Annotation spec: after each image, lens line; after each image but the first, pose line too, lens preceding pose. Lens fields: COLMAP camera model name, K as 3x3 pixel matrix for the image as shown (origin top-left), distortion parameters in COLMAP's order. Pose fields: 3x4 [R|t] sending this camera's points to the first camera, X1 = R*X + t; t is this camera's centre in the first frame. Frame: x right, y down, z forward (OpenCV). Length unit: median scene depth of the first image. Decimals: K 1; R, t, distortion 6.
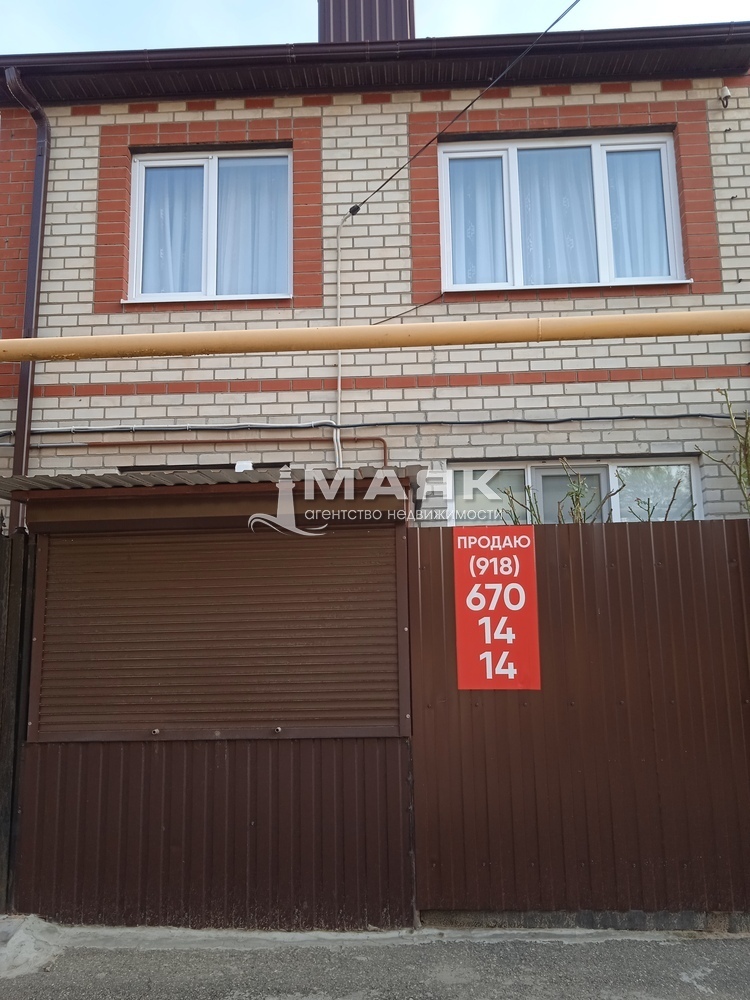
lens RADIAL K [[820.4, 0, 370.7], [0, 820.4, 494.3], [0, 0, 1]] dist [0.040738, -0.033751]
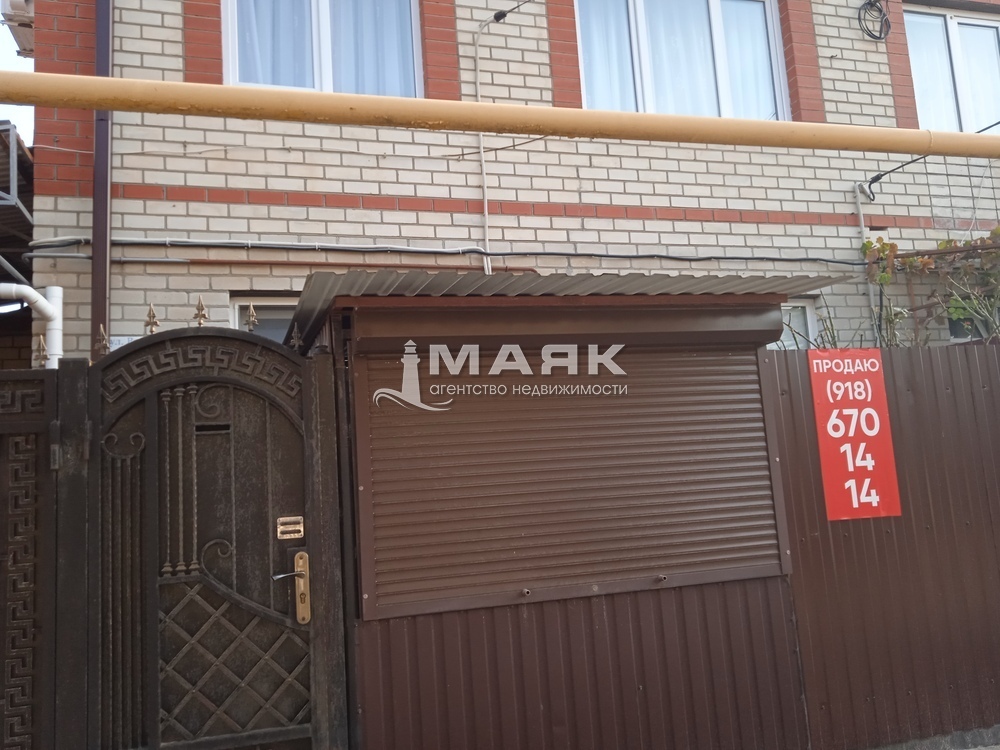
lens RADIAL K [[820.4, 0, 498.8], [0, 820.4, 369.9], [0, 0, 1]] dist [0.040738, -0.033751]
pose [[0.942968, 0.001939, 0.332878, -0.329513], [-0.007878, 0.999833, 0.016492, 0.030355], [-0.332790, -0.018174, 0.942826, 0.138541]]
